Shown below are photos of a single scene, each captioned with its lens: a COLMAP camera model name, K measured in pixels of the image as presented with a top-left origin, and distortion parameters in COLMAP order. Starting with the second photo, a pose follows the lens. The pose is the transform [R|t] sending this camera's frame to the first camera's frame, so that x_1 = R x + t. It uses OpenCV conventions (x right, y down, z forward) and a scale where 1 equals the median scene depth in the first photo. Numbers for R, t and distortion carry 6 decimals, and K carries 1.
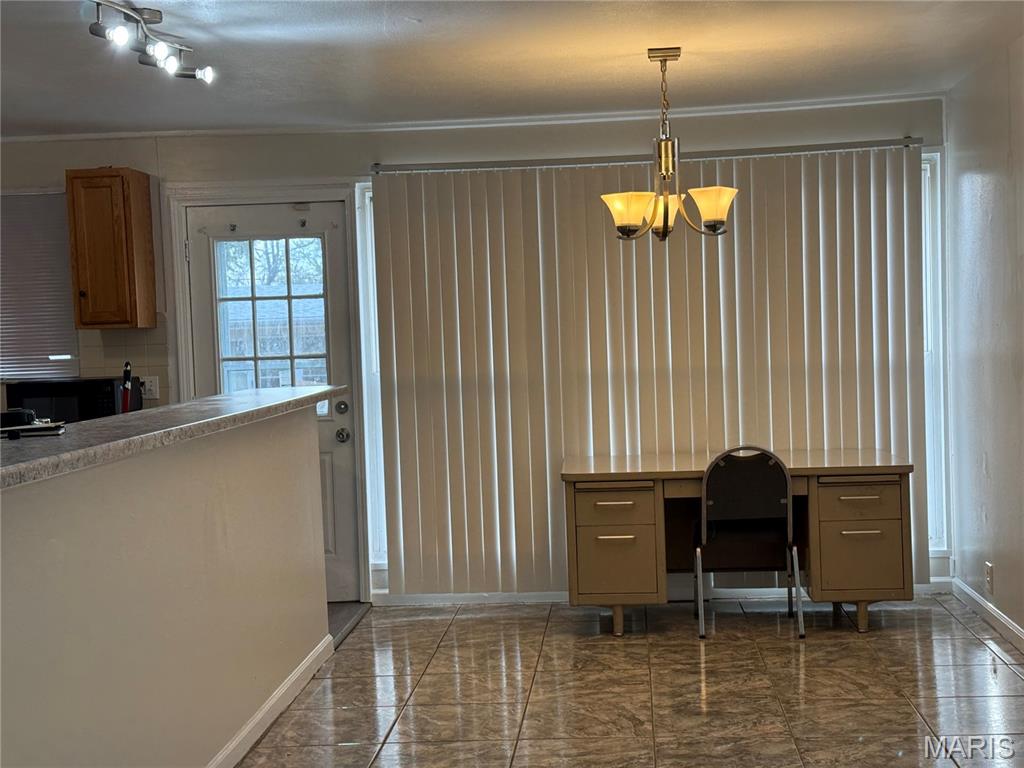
lens RADIAL K [[1377.0, 0, 512.0], [0, 1377.0, 384.0], [0, 0, 1]] dist [0.108099, 0.059270]
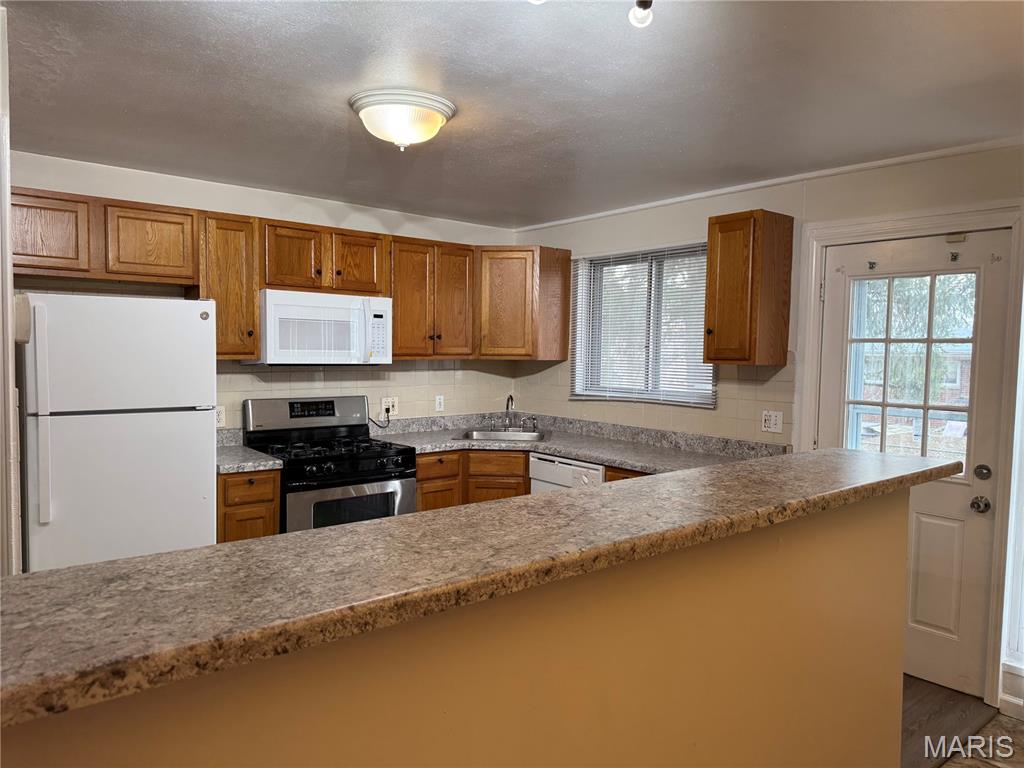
lens RADIAL K [[723.5, 0, 512.0], [0, 723.5, 384.0], [0, 0, 1]] dist [0.065861, -0.086866]
pose [[0.693923, 0.082279, -0.715333, -0.006706], [-0.073122, 0.996366, 0.043670, -0.035675], [0.716327, 0.022003, 0.697418, 0.475392]]
